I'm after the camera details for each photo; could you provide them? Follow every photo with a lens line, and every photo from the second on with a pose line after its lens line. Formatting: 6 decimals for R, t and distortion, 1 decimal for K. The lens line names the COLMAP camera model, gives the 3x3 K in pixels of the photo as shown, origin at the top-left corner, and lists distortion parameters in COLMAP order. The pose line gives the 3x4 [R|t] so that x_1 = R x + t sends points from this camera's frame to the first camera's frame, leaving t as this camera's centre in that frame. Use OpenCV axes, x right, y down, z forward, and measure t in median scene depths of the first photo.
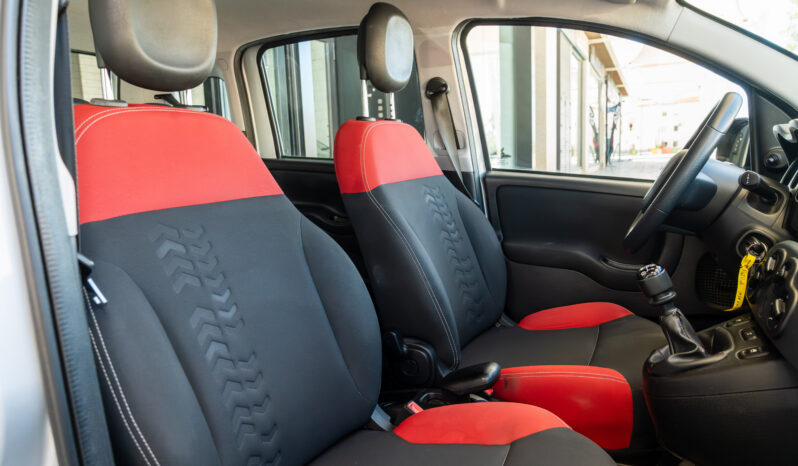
lens RADIAL K [[541.9, 0, 399.0], [0, 541.9, 233.0], [0, 0, 1]] dist [-0.012990, 0.002571]
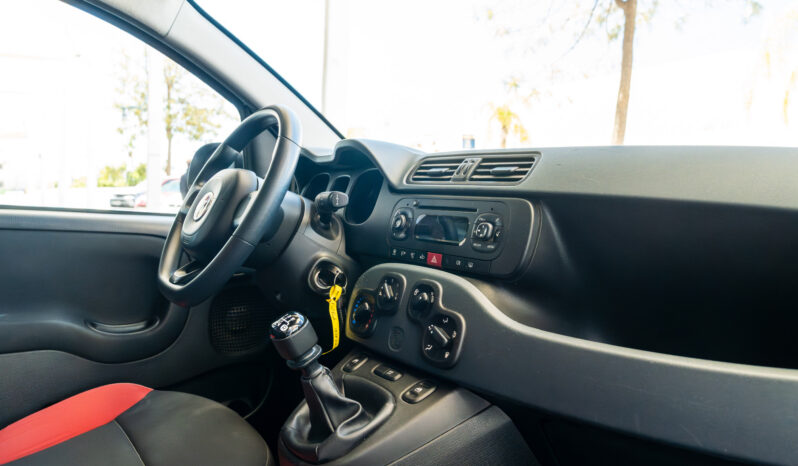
lens RADIAL K [[574.9, 0, 399.0], [0, 574.9, 233.0], [0, 0, 1]] dist [-0.038658, -0.000897]
pose [[0.464754, -0.052692, 0.883871, -0.110542], [0.122701, 0.992429, -0.005355, -0.022713], [-0.876897, 0.110940, 0.467701, 0.374917]]
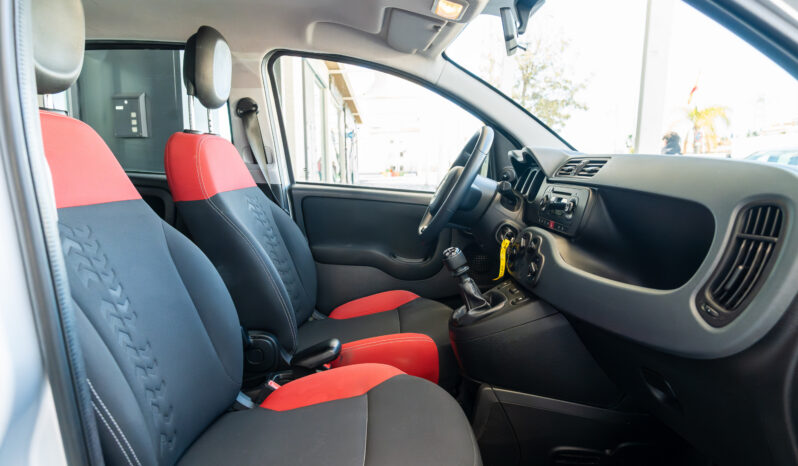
lens RADIAL K [[541.9, 0, 399.0], [0, 541.9, 233.0], [0, 0, 1]] dist [-0.012990, 0.002571]
pose [[0.892918, -0.031788, 0.449095, -0.207685], [0.049247, 0.998415, -0.027246, 0.040308], [-0.447517, 0.046445, 0.893068, -0.133855]]
